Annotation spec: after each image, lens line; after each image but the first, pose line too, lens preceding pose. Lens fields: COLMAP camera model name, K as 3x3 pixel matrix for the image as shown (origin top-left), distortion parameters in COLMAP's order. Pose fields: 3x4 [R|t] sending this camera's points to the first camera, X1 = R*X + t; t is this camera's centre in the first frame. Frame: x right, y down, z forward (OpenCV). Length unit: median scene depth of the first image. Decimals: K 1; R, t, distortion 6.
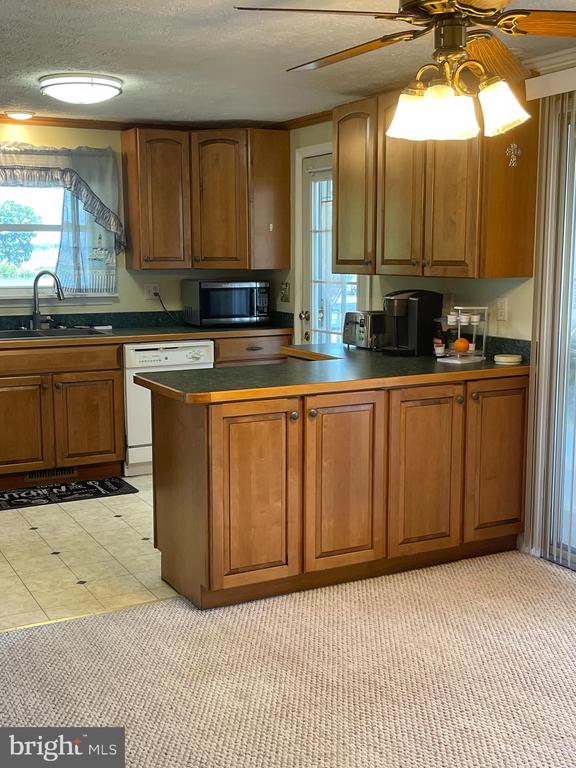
lens RADIAL K [[923.6, 0, 292.6], [0, 923.6, 386.5], [0, 0, 1]] dist [0.066177, 0.000000]
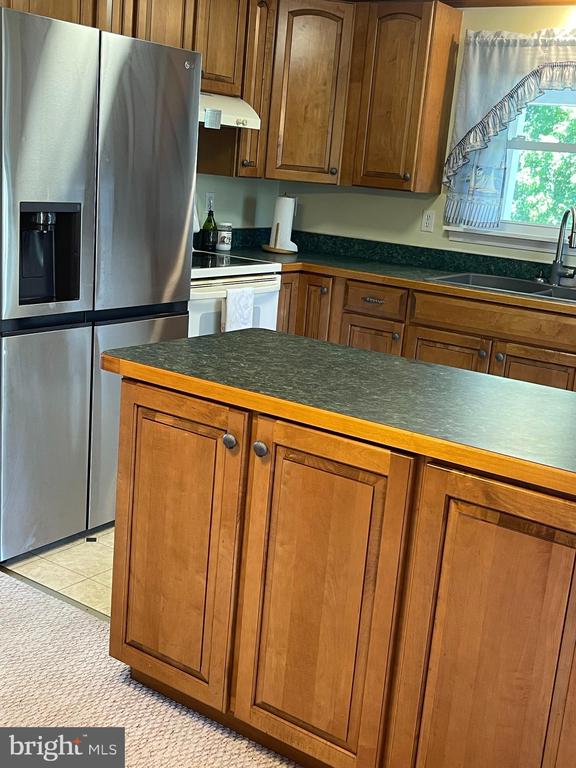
lens RADIAL K [[923.6, 0, 292.8], [0, 923.6, 382.8], [0, 0, 1]] dist [0.066177, 0.000000]
pose [[0.445365, 0.243048, -0.861730, 0.415841], [-0.213762, 0.963482, 0.161268, -0.085292], [0.869457, 0.112382, 0.481056, 0.641415]]
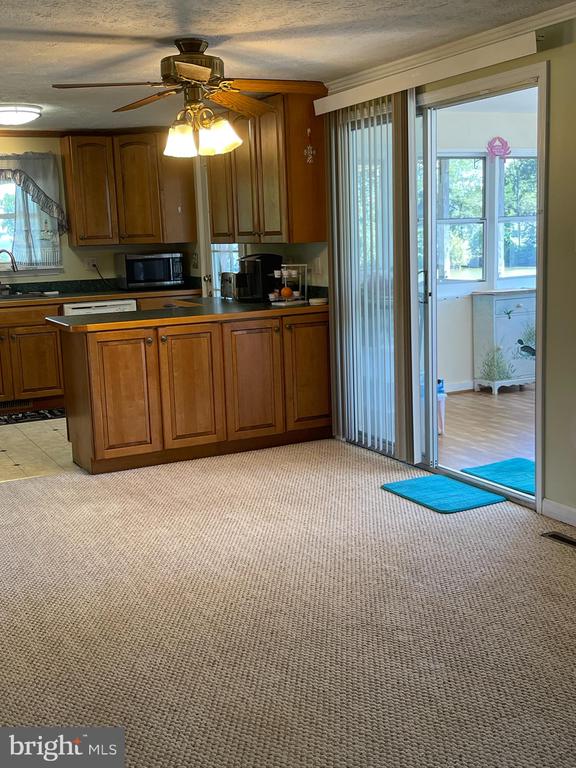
lens RADIAL K [[923.6, 0, 289.1], [0, 923.6, 383.7], [0, 0, 1]] dist [0.066177, 0.000000]
pose [[0.999149, -0.029917, -0.028400, 0.221310], [0.030492, 0.999334, 0.020045, 0.065223], [0.027782, -0.020894, 0.999396, -0.389373]]
